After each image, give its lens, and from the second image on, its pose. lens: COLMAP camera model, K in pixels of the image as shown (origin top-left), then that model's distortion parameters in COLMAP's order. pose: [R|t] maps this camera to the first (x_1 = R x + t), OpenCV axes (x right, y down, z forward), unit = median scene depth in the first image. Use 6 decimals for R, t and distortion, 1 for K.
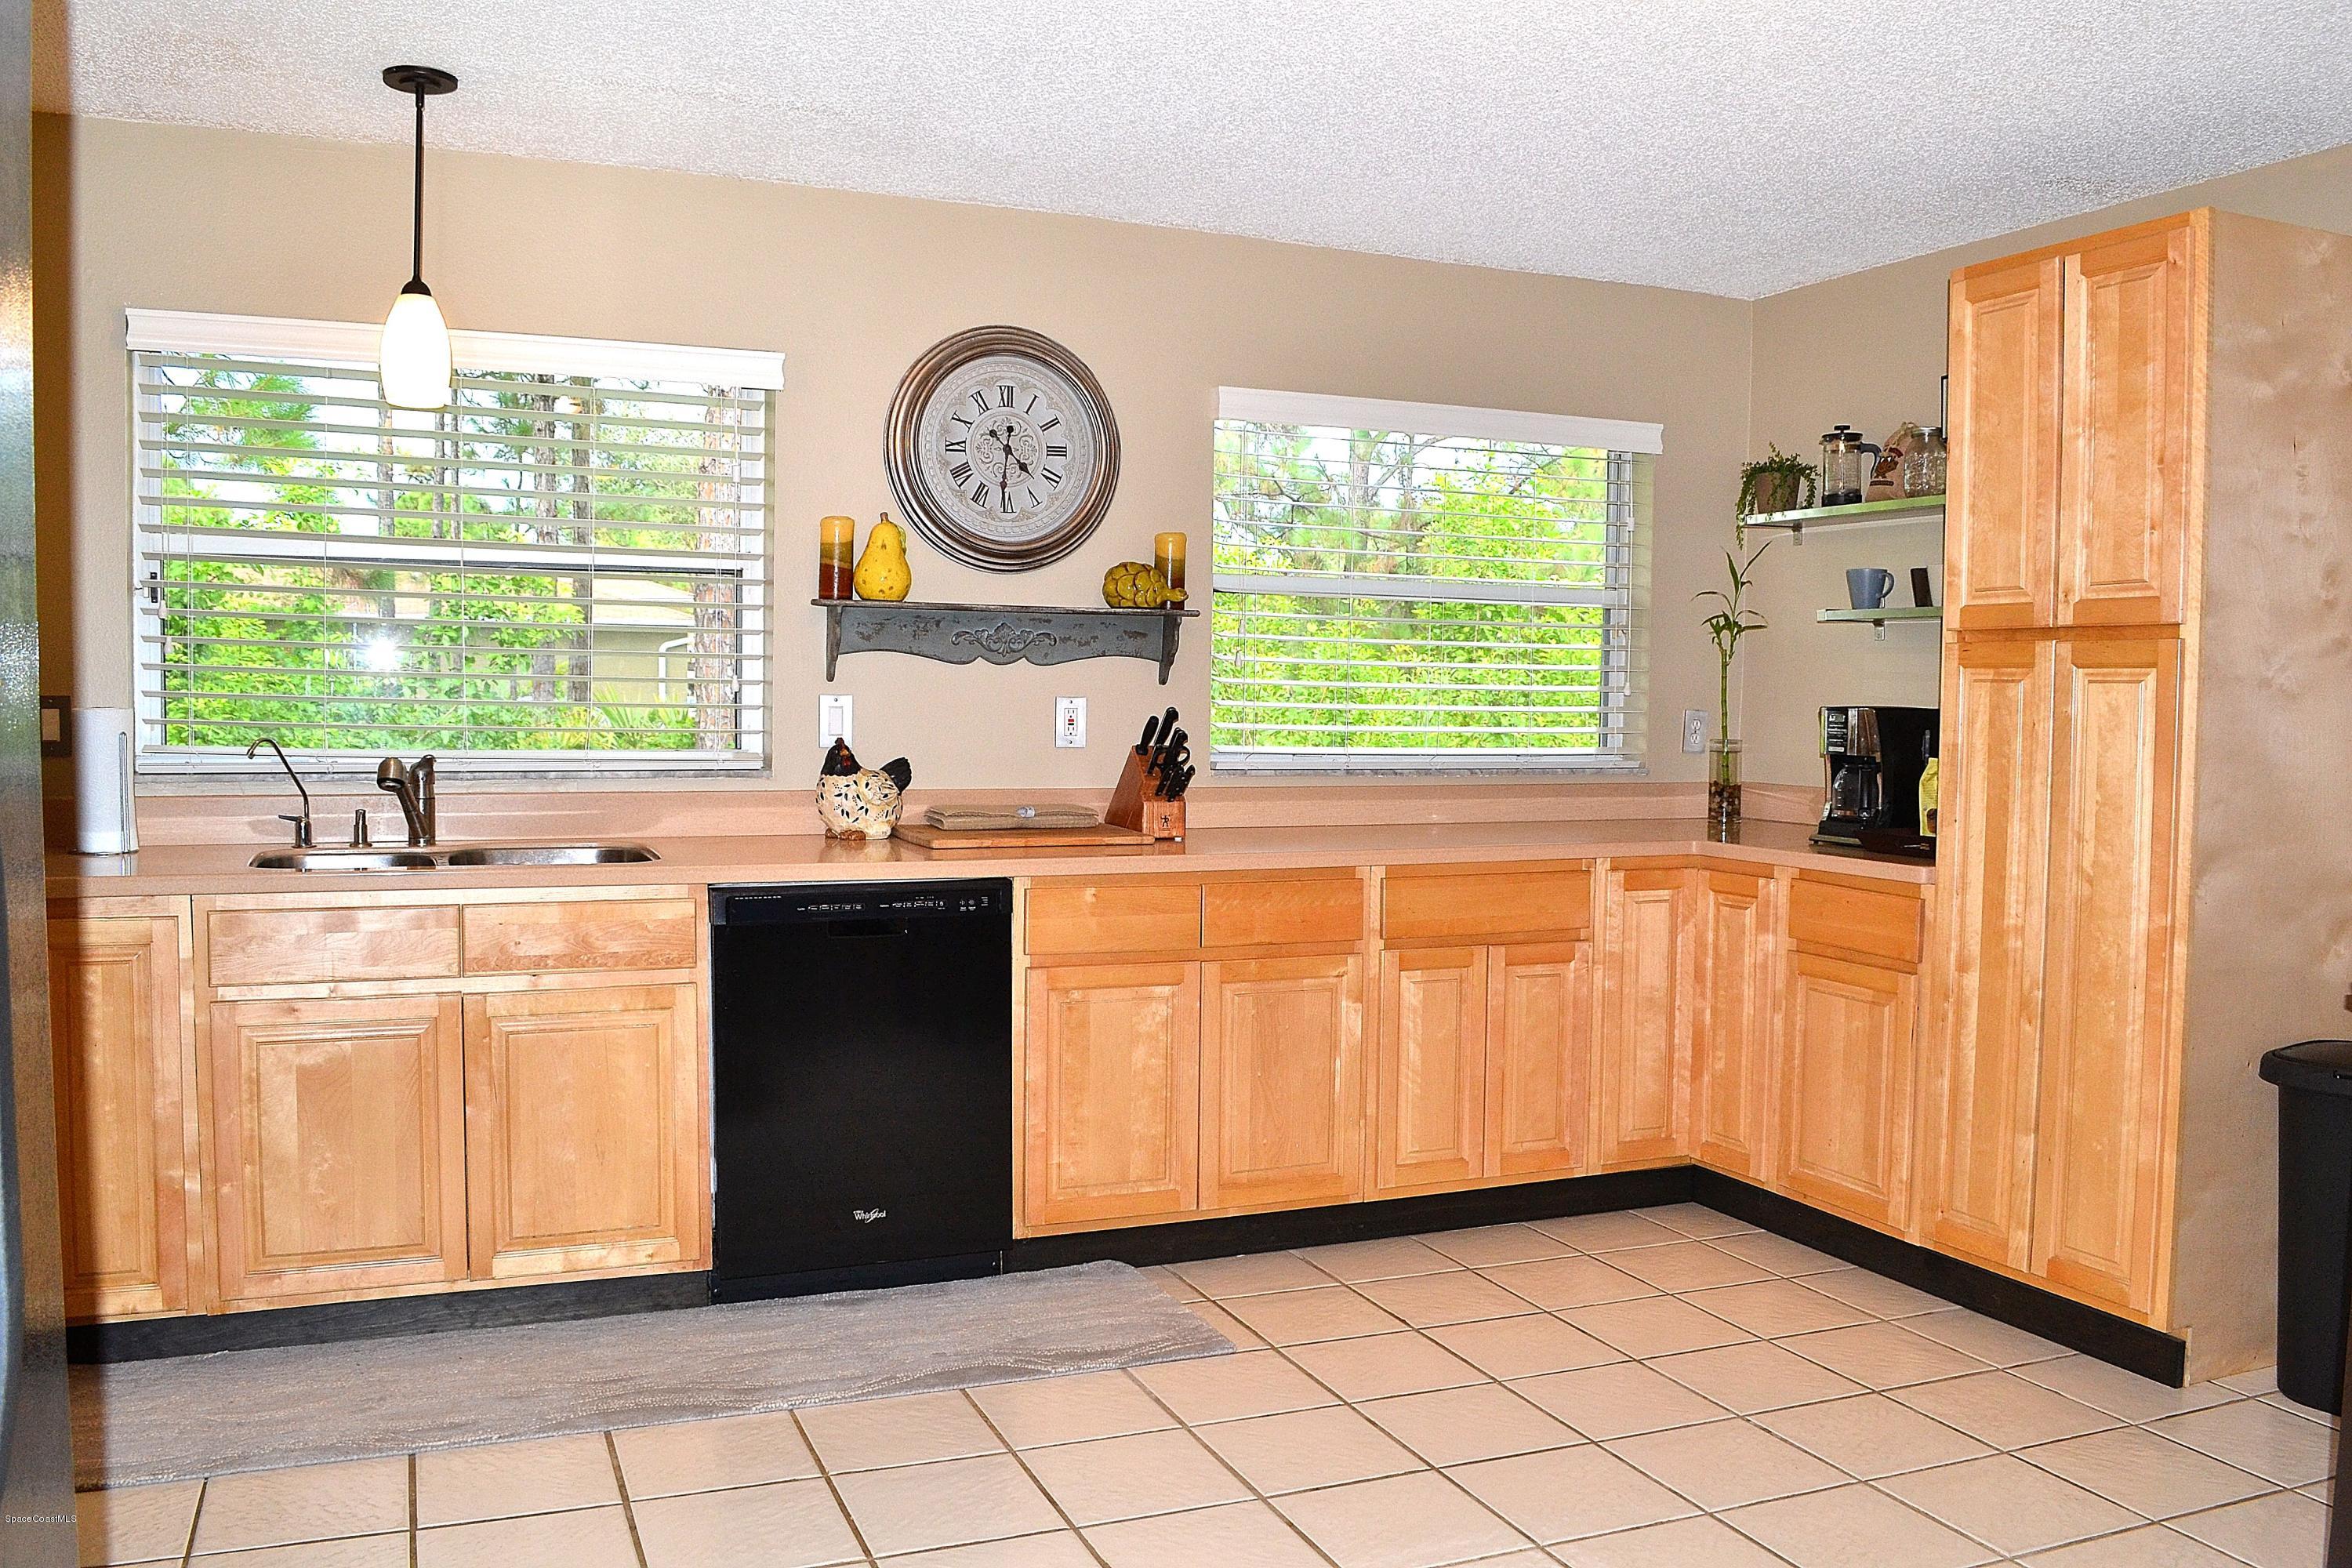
lens RADIAL K [[1918.6, 0, 1176.9], [0, 1918.6, 784.4], [0, 0, 1]] dist [-0.079790, 0.008038]
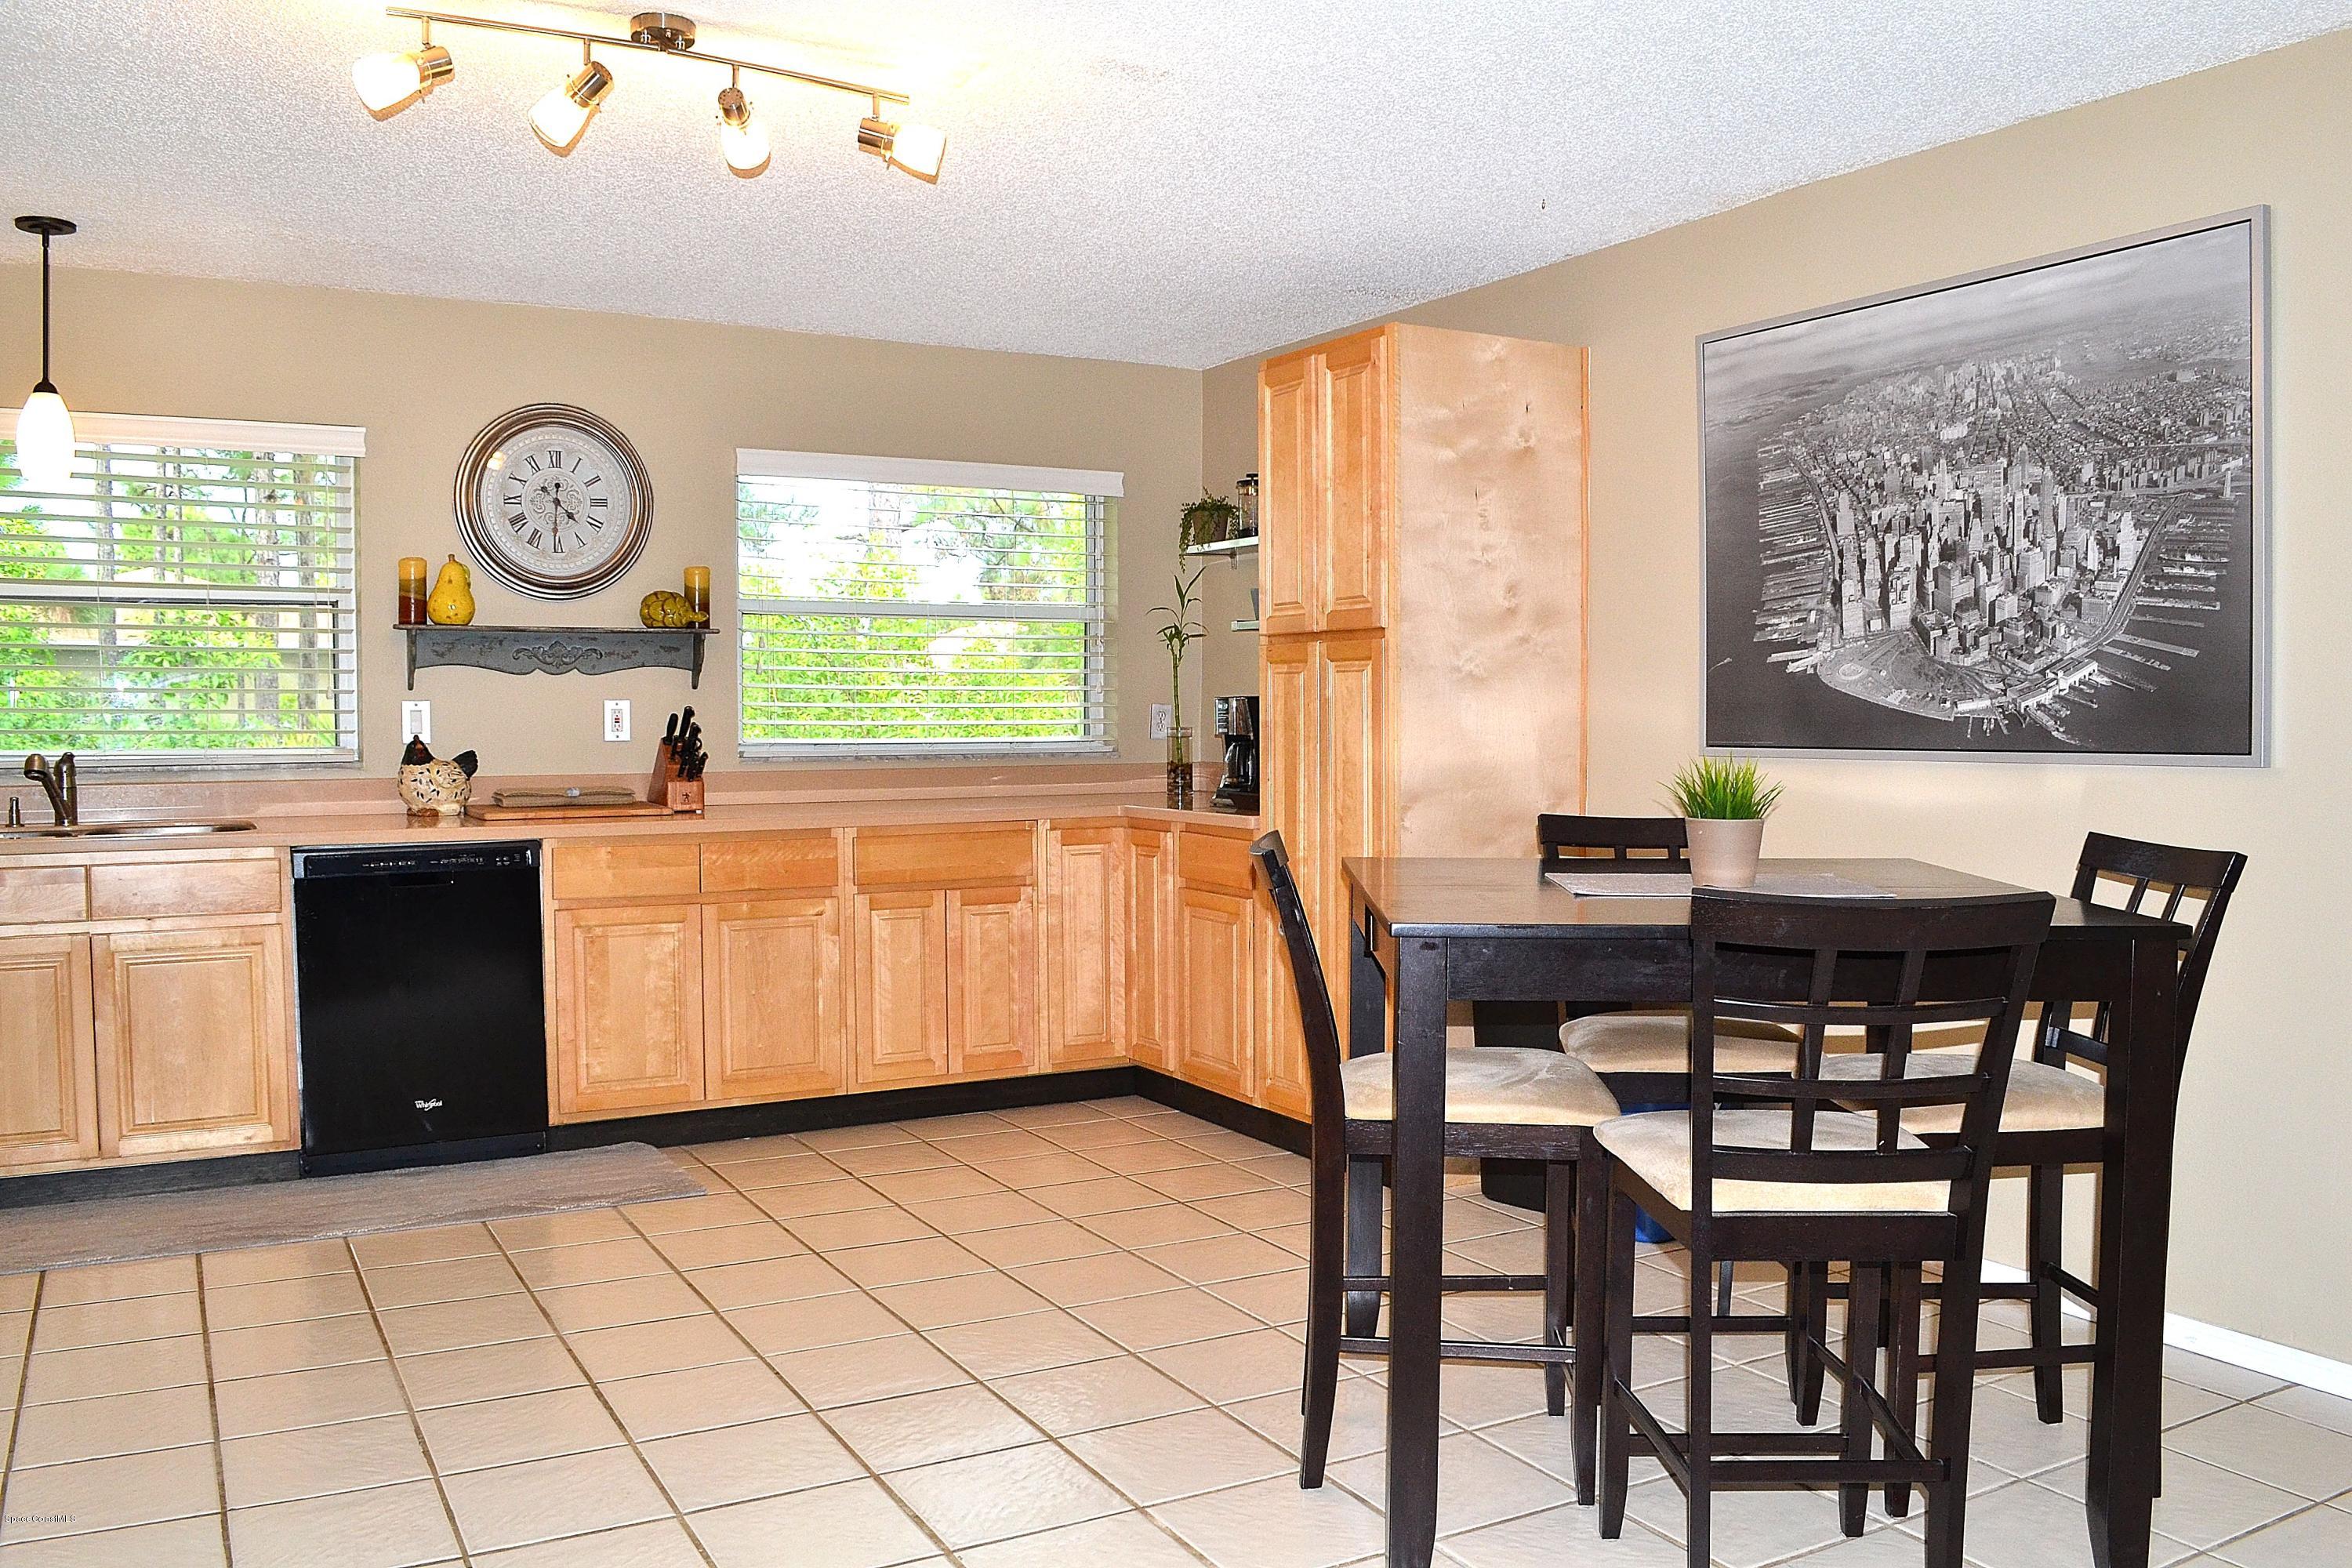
lens RADIAL K [[1918.6, 0, 1185.4], [0, 1918.6, 789.2], [0, 0, 1]] dist [-0.079790, 0.008038]
pose [[0.993025, -0.020730, 0.116066, 0.187487], [0.021503, 0.999754, -0.005406, 0.029880], [-0.115925, 0.007864, 0.993227, -0.300255]]
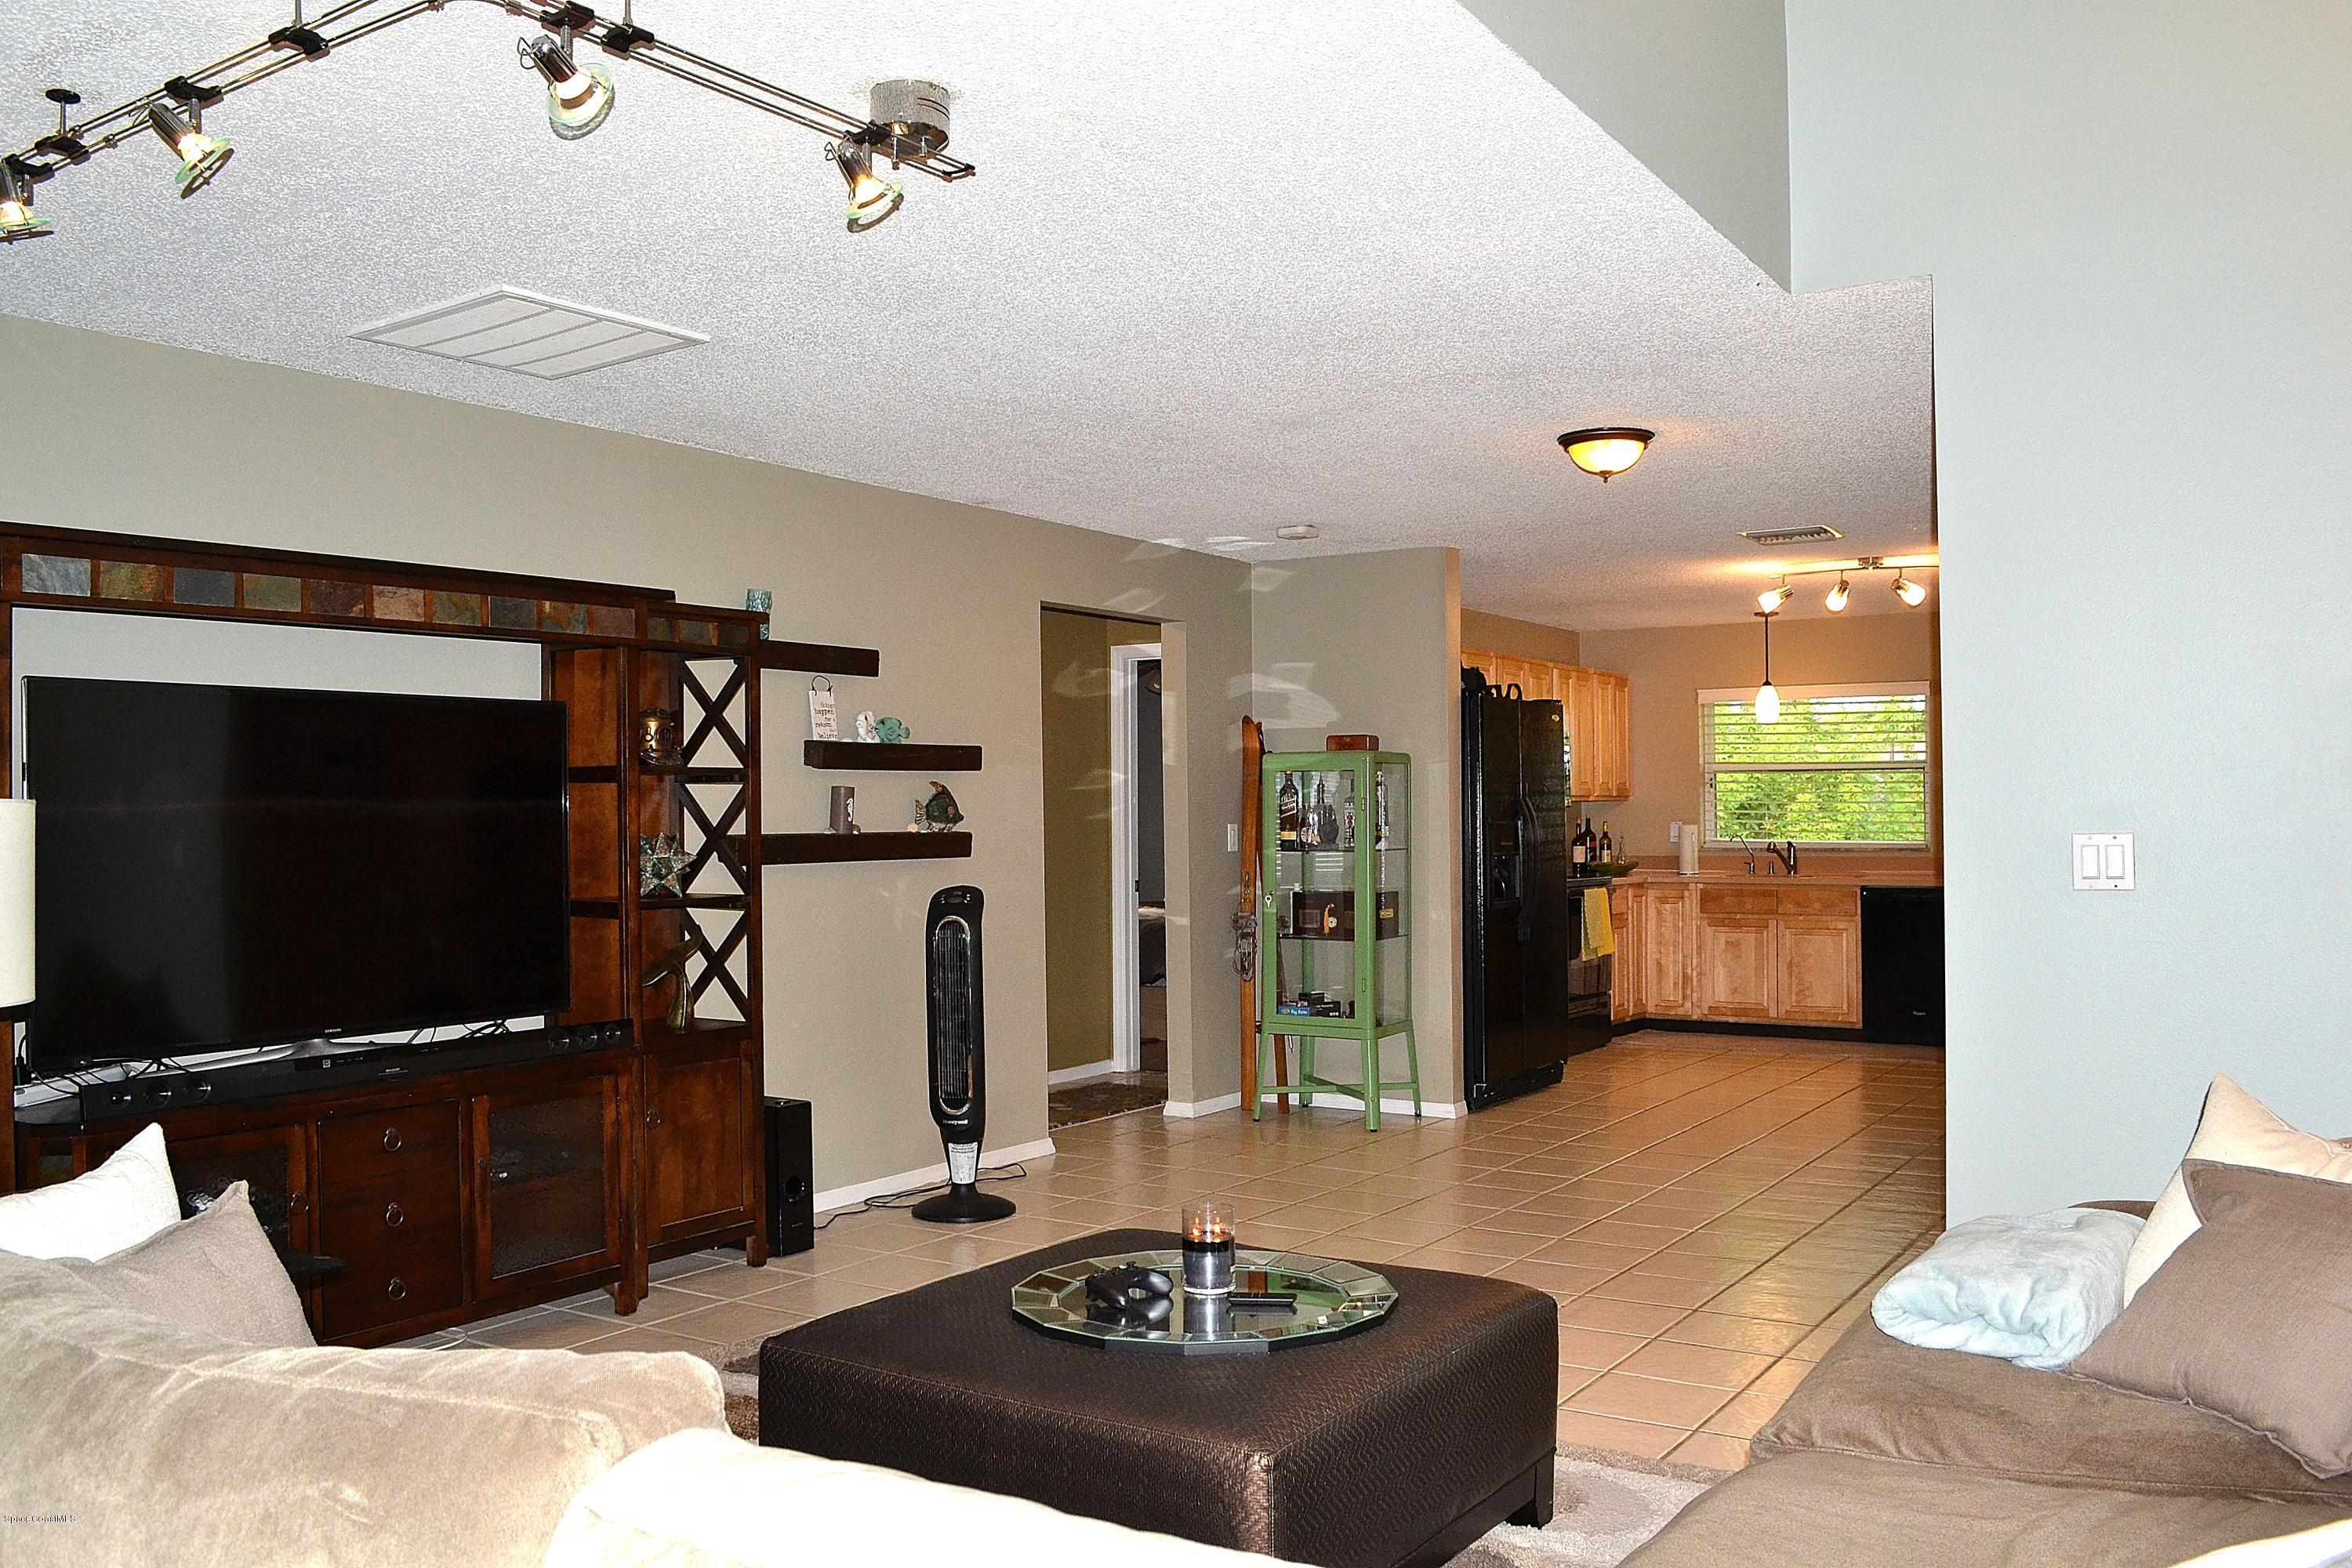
lens RADIAL K [[1918.6, 0, 1171.6], [0, 1918.6, 790.7], [0, 0, 1]] dist [-0.079790, 0.008038]
pose [[0.557868, -0.026910, -0.829493, 1.358010], [-0.030549, 0.998131, -0.052927, 0.082087], [0.829367, 0.054867, 0.556003, -1.257419]]
